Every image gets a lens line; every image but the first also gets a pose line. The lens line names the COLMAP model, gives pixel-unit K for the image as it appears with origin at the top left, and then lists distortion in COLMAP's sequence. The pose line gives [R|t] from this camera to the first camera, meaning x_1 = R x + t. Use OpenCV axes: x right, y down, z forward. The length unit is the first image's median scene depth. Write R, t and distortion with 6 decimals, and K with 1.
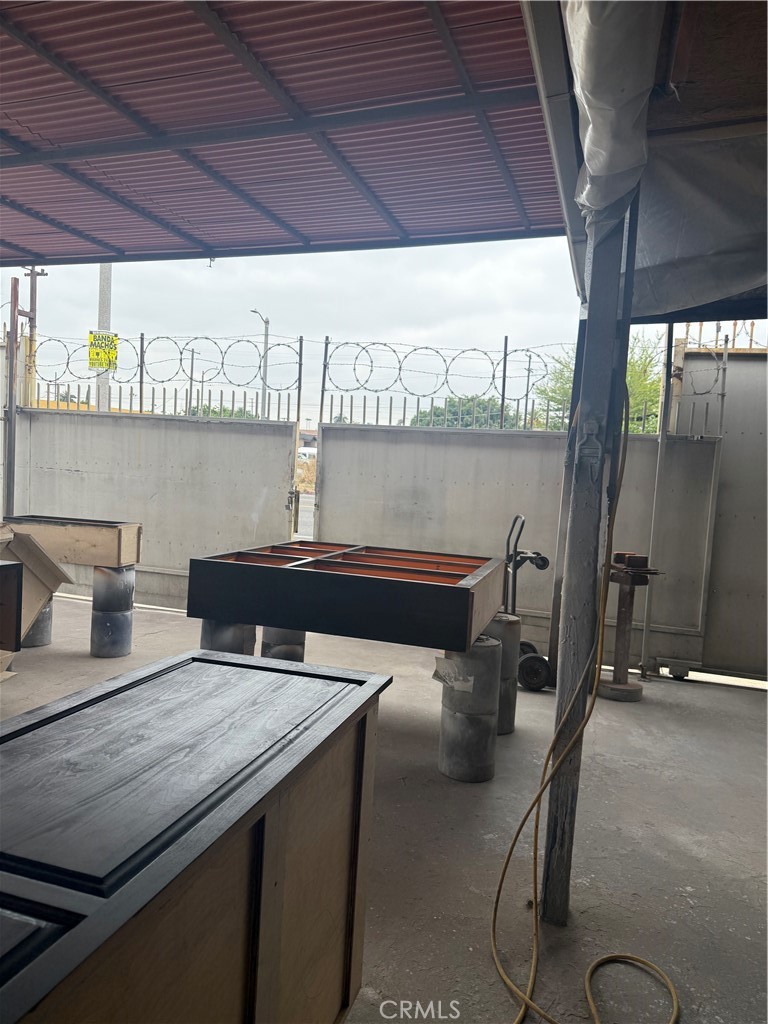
lens RADIAL K [[726.9, 0, 386.4], [0, 726.9, 510.8], [0, 0, 1]] dist [0.051063, -0.050821]
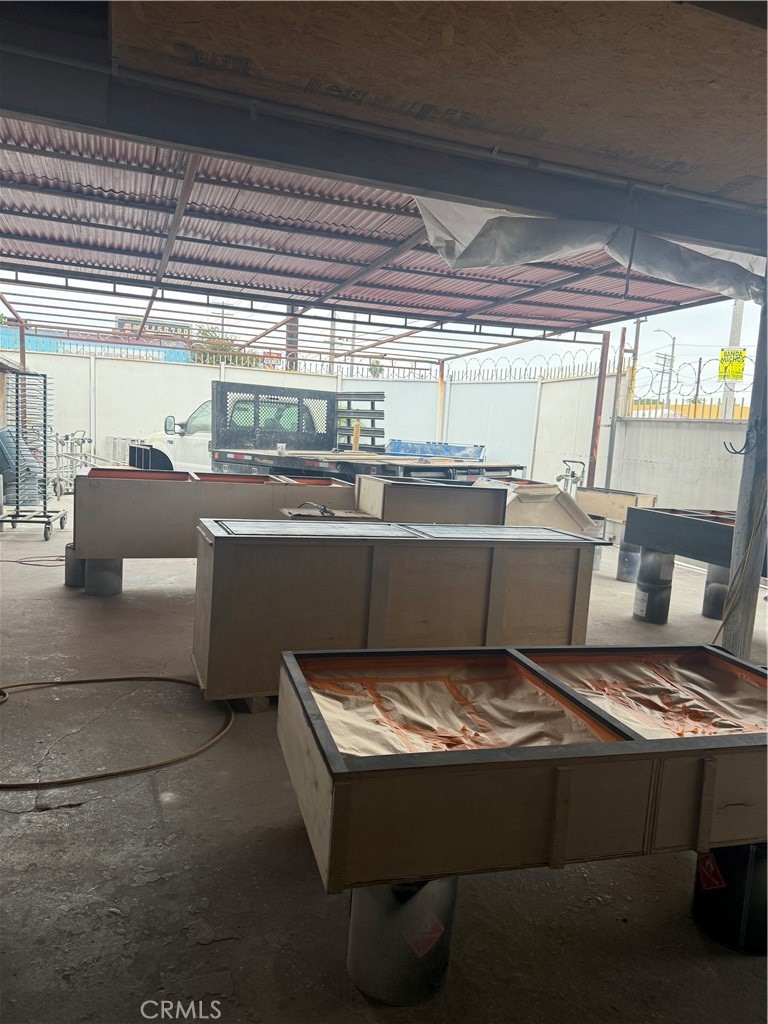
lens RADIAL K [[726.9, 0, 383.4], [0, 726.9, 514.9], [0, 0, 1]] dist [0.051063, -0.050821]
pose [[0.609471, 0.073855, -0.789360, 0.367341], [-0.075894, 0.996514, 0.034639, 0.035989], [0.789167, 0.038796, 0.612952, -0.239233]]
